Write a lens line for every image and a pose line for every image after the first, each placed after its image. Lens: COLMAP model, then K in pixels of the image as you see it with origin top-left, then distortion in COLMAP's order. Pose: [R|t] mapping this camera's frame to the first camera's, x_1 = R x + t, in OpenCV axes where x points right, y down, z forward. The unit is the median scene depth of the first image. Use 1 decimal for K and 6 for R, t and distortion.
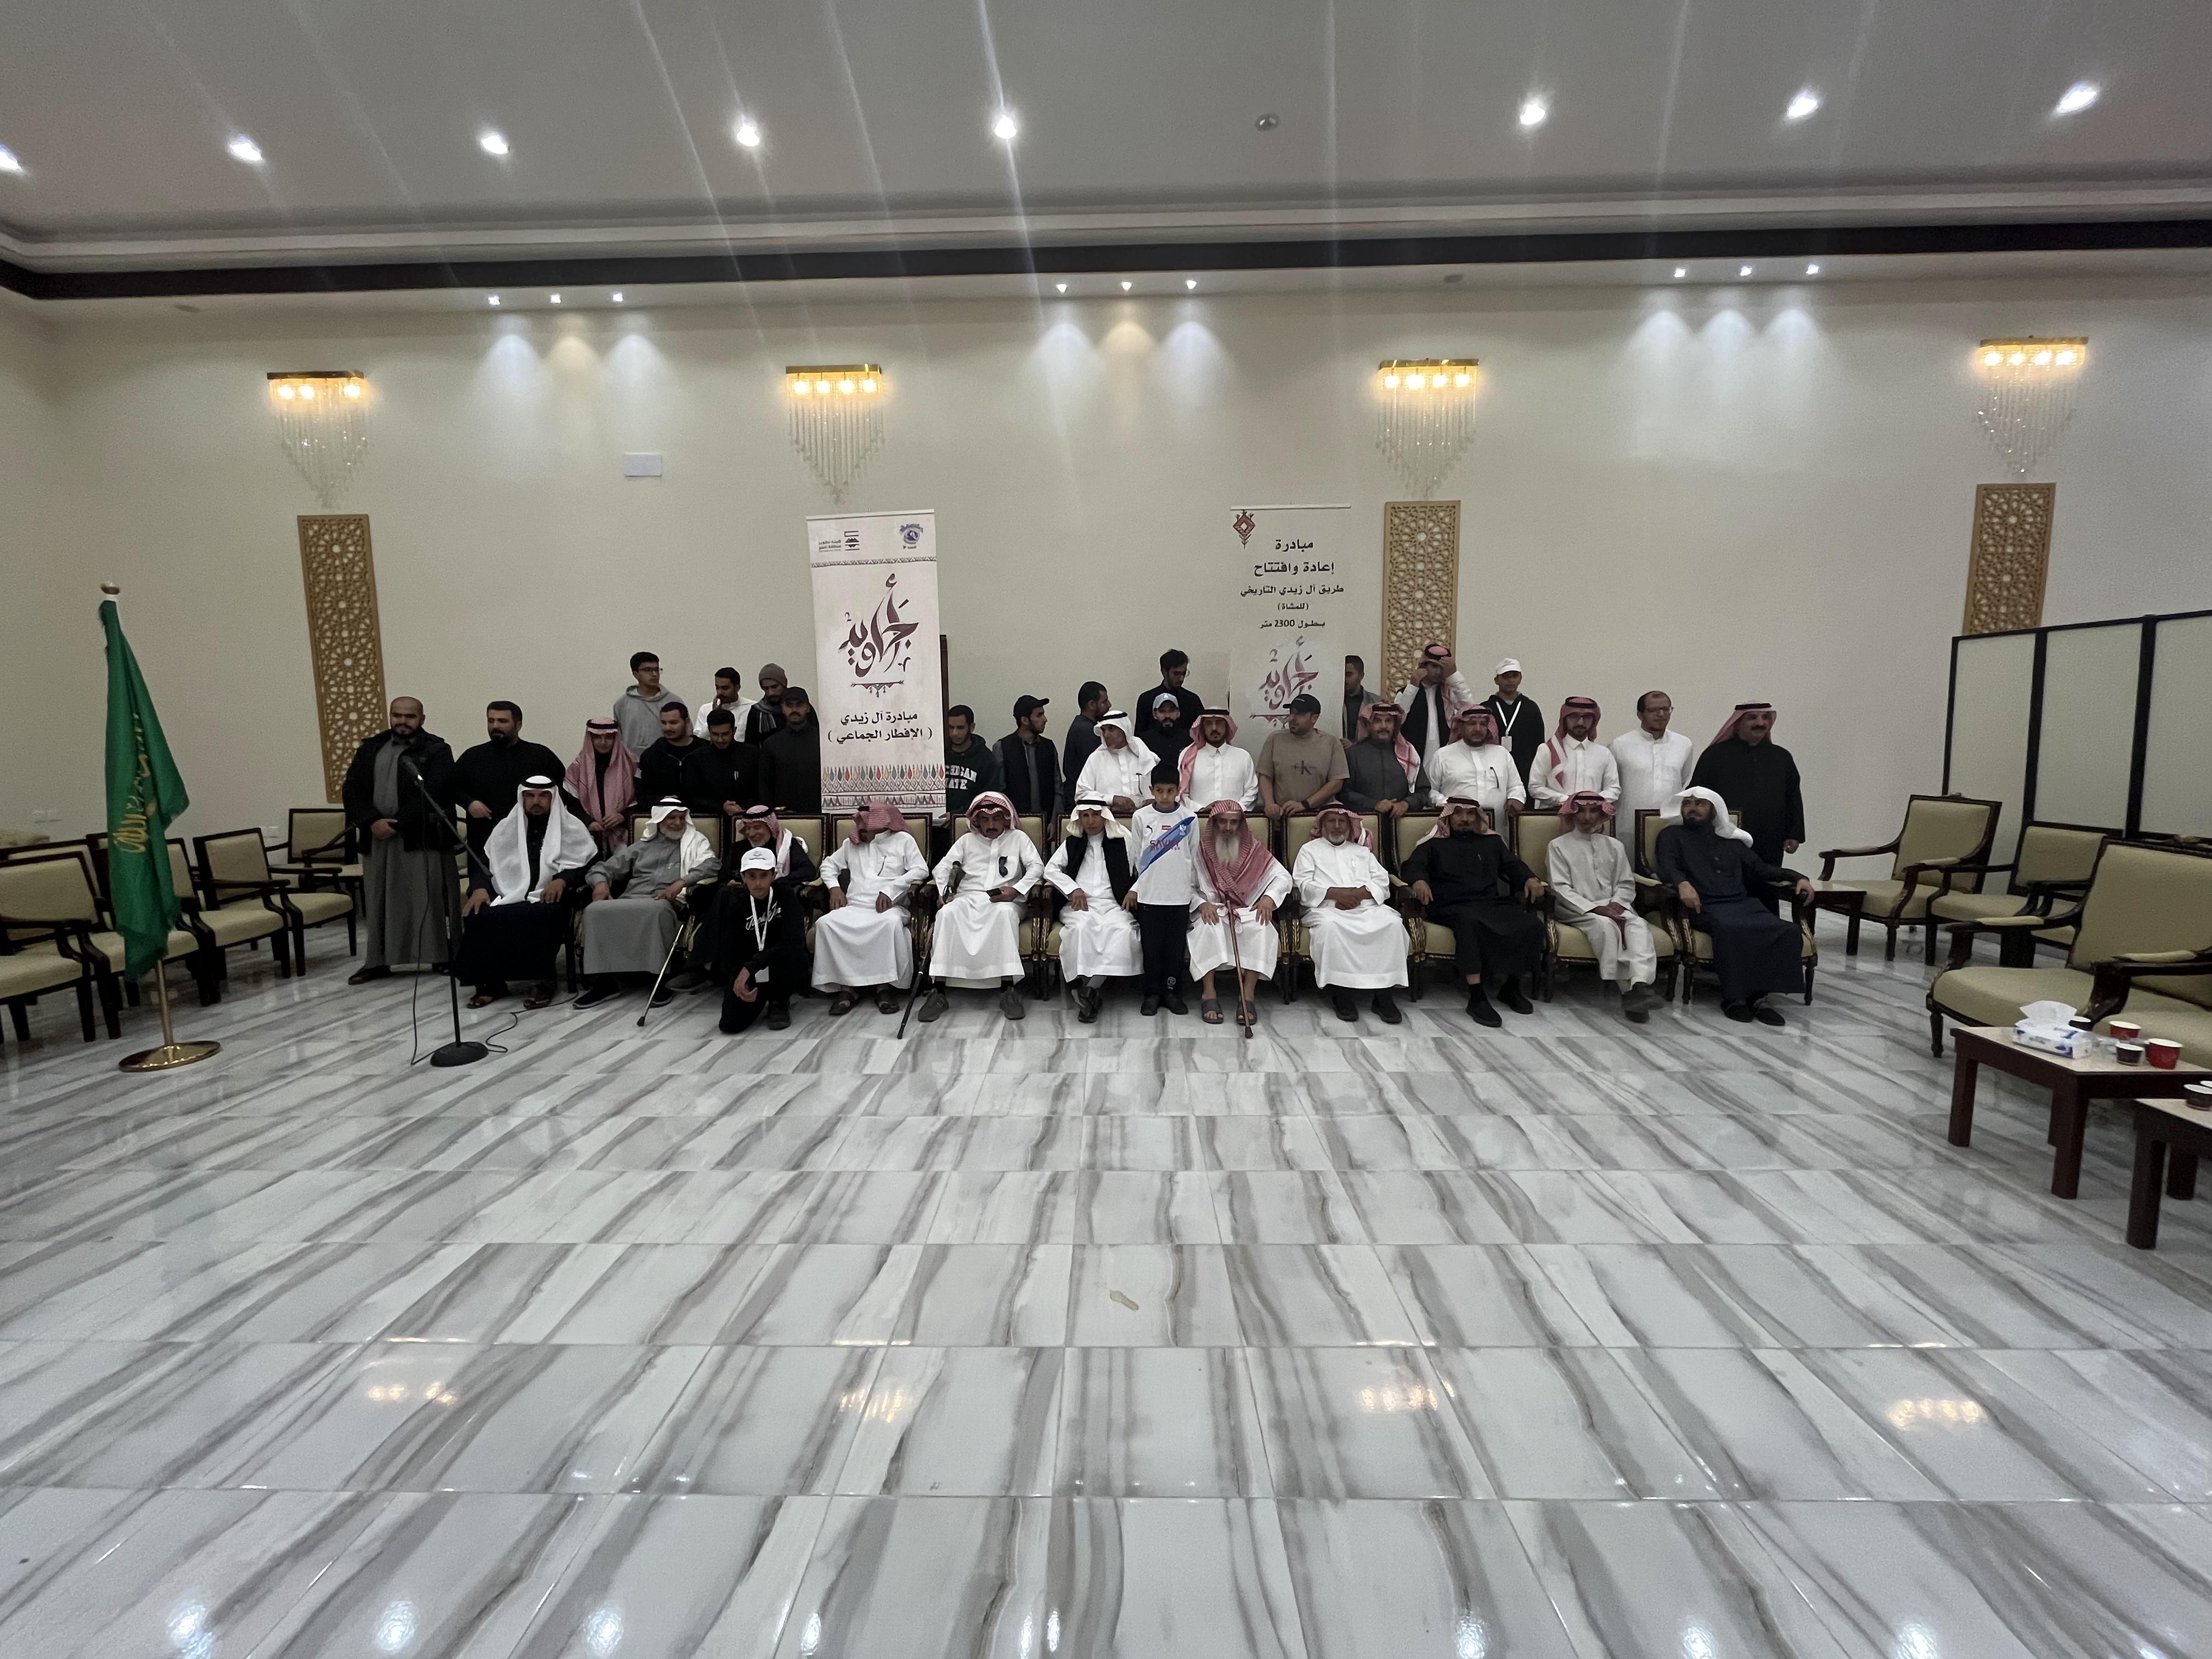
lens RADIAL K [[866.7, 0, 1096.9], [0, 866.7, 823.1], [0, 0, 1]] dist [-0.003154, 0.000411]
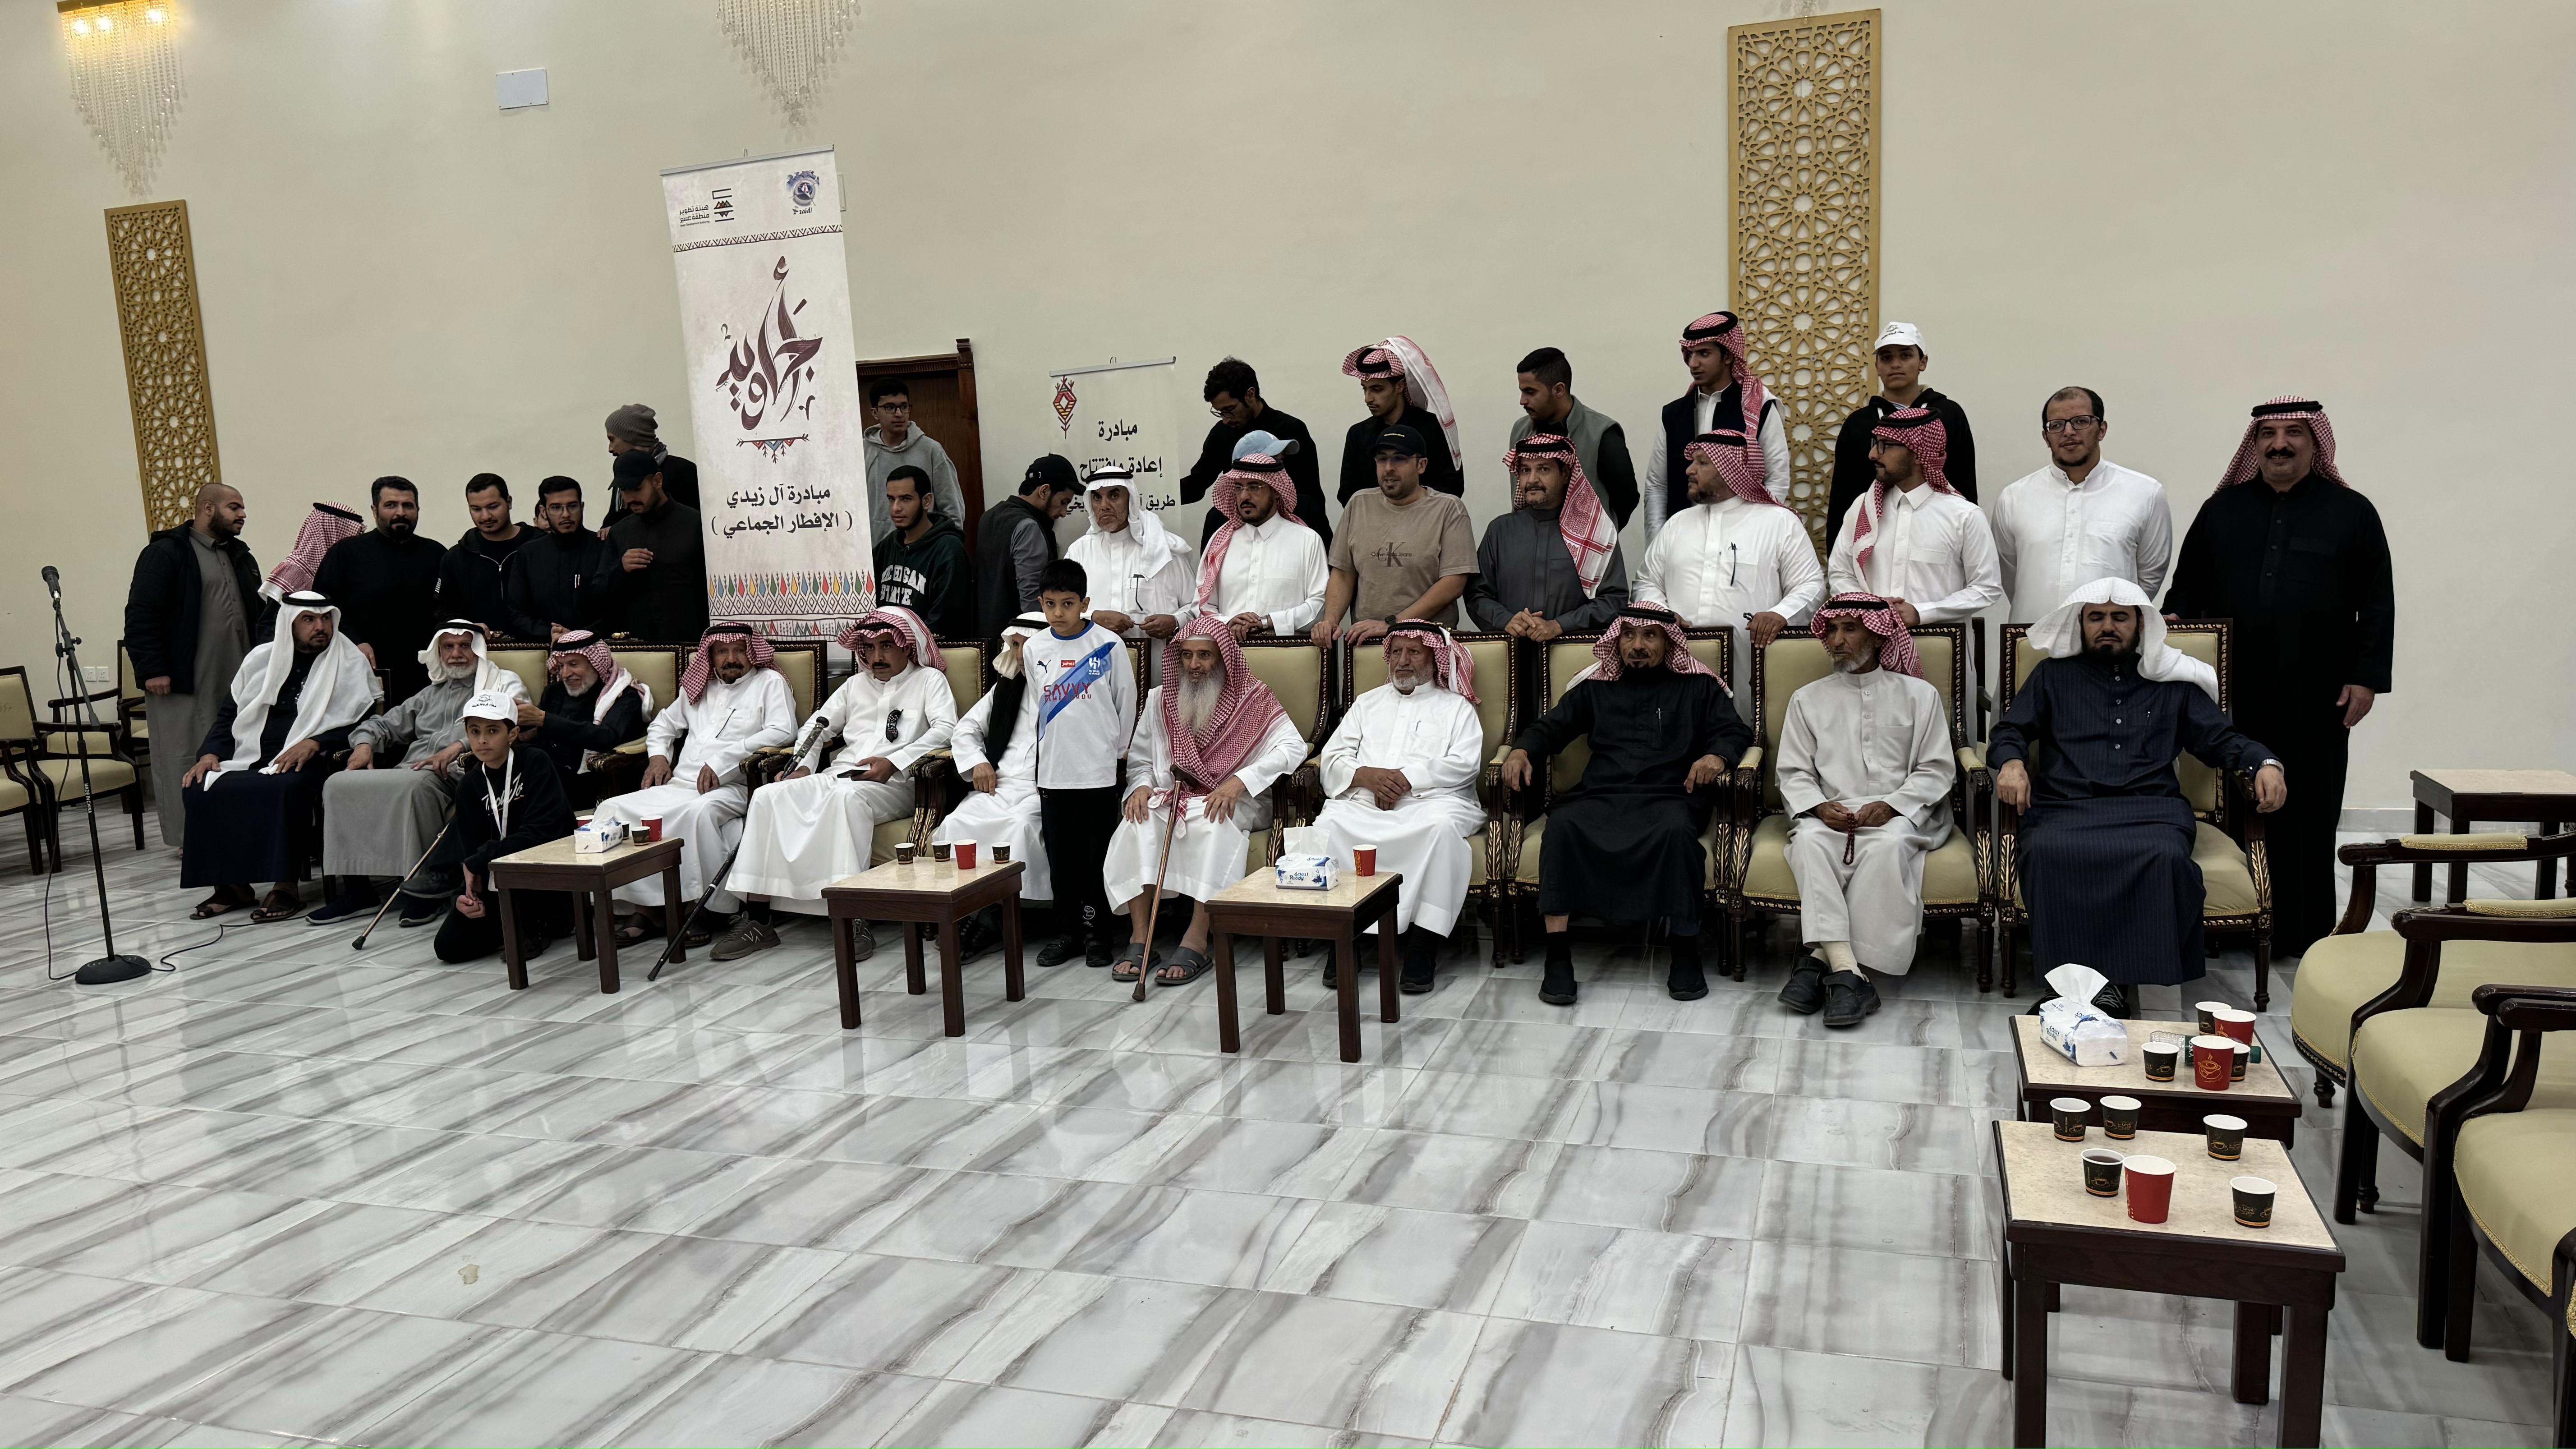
lens RADIAL K [[1758.9, 0, 1306.4], [0, 1758.9, 708.6], [0, 0, 1]] dist [0.094003, -0.012571]
pose [[0.953458, 0.003820, -0.301502, 0.599391], [0.004205, 0.999654, 0.025966, 0.005578], [0.301497, -0.026026, 0.953112, -0.142198]]
